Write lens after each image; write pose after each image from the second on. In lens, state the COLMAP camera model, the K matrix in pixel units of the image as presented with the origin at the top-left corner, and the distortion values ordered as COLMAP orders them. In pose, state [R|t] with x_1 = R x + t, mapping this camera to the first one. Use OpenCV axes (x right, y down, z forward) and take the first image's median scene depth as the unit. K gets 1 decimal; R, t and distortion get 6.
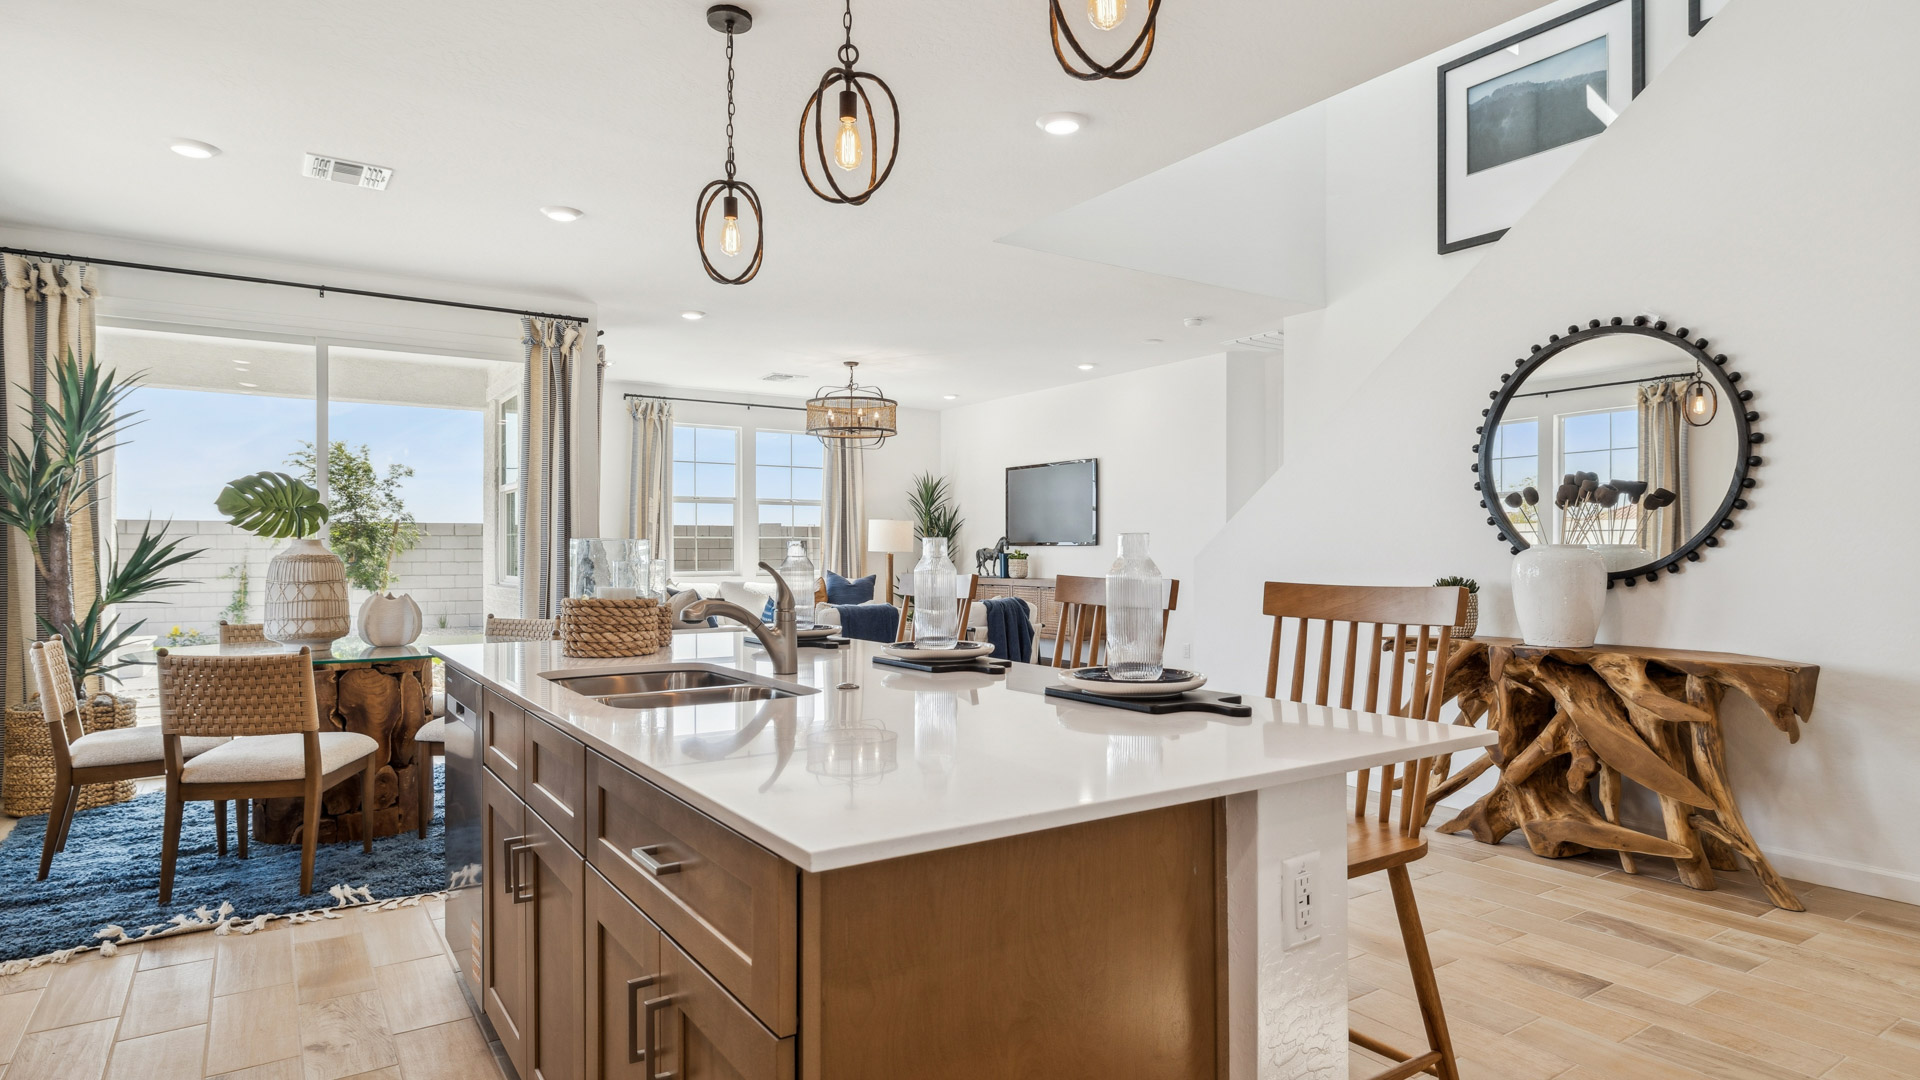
lens RADIAL K [[1042.9, 0, 967.2], [0, 1042.9, 543.9], [0, 0, 1]] dist [-0.002739, -0.000407]
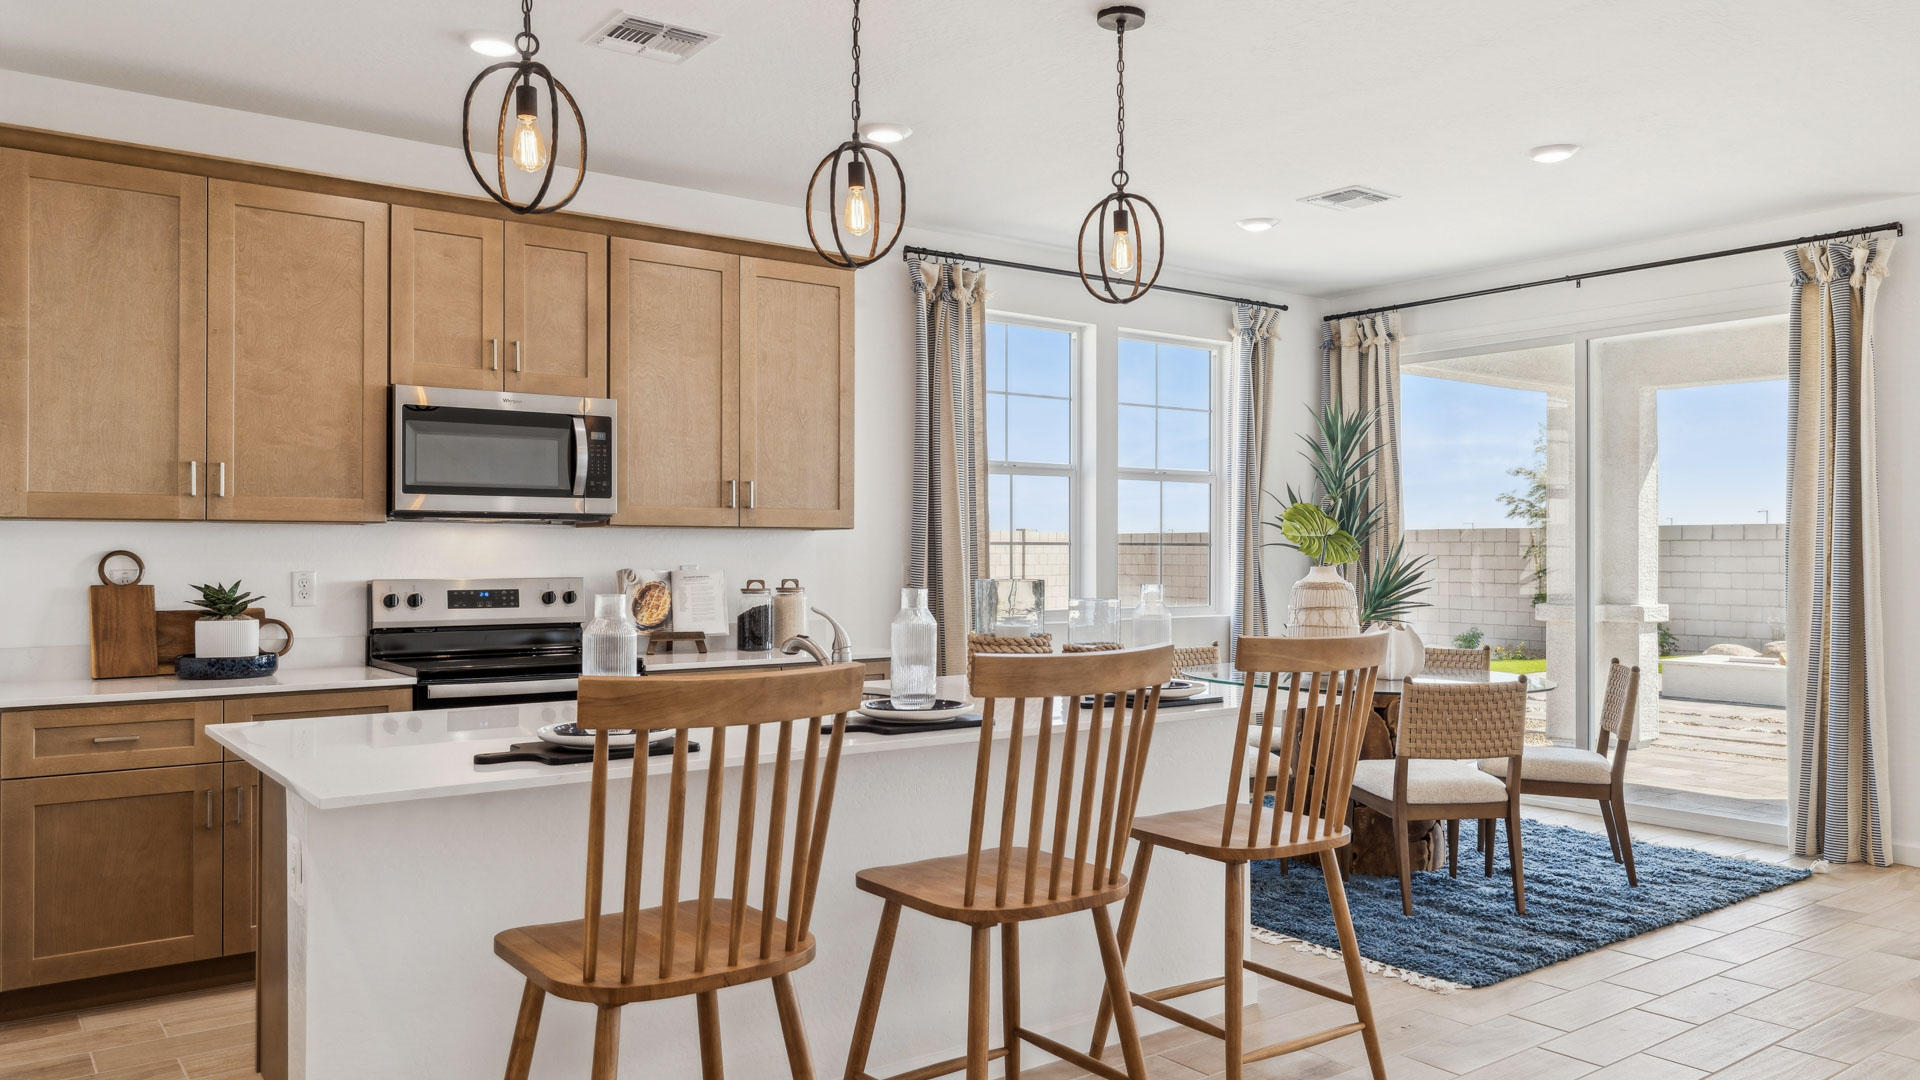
lens RADIAL K [[1352.9, 0, 958.1], [0, 1352.9, 534.6], [0, 0, 1]] dist [-0.003924, 0.002877]
pose [[0.049870, -0.011121, -0.998694, 0.424253], [0.005422, 0.999926, -0.010864, -0.014376], [0.998741, -0.004873, 0.049926, 0.350541]]
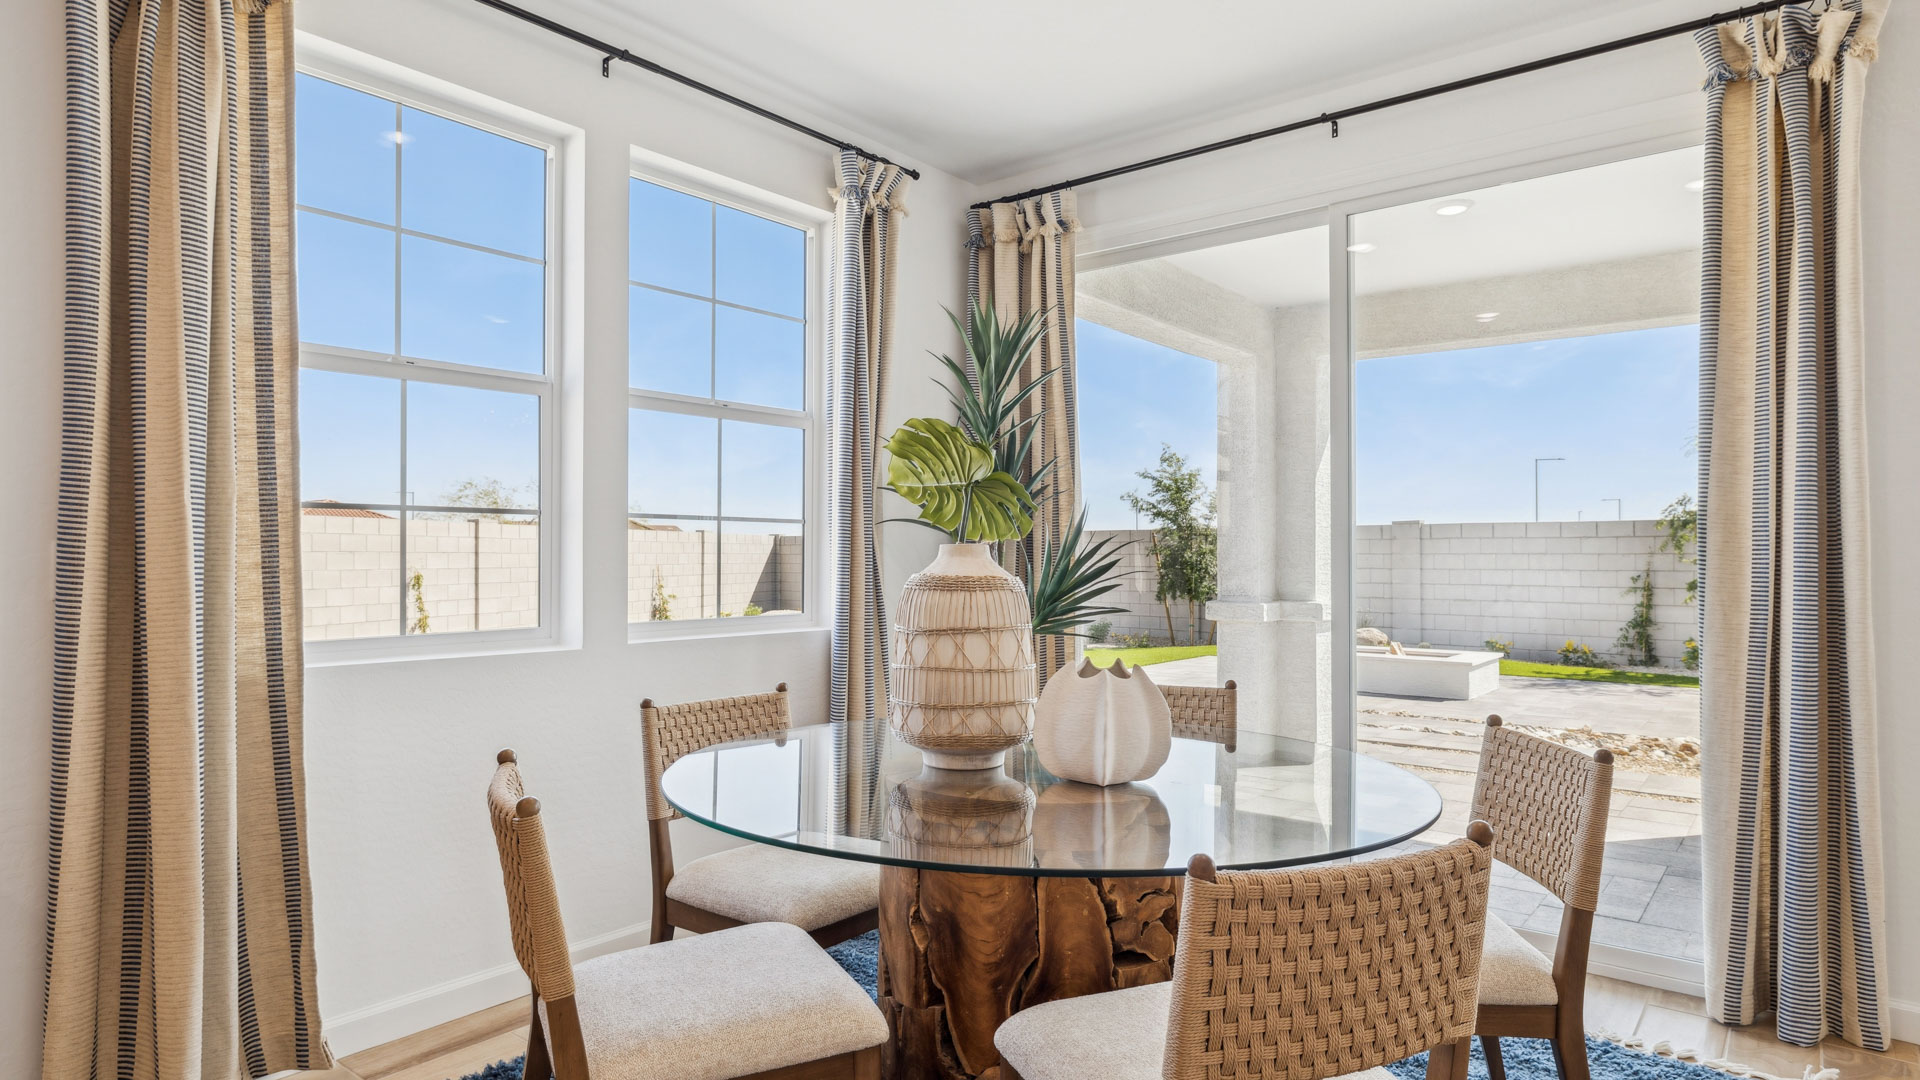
lens RADIAL K [[1078.6, 0, 960.0], [0, 1078.6, 540.0], [0, 0, 1]] dist [0.002003, -0.000028]
pose [[0.296201, -0.012380, -0.955046, -0.080407], [0.006110, 0.999920, -0.011066, -0.000403], [0.955106, -0.002558, 0.296252, 0.517102]]
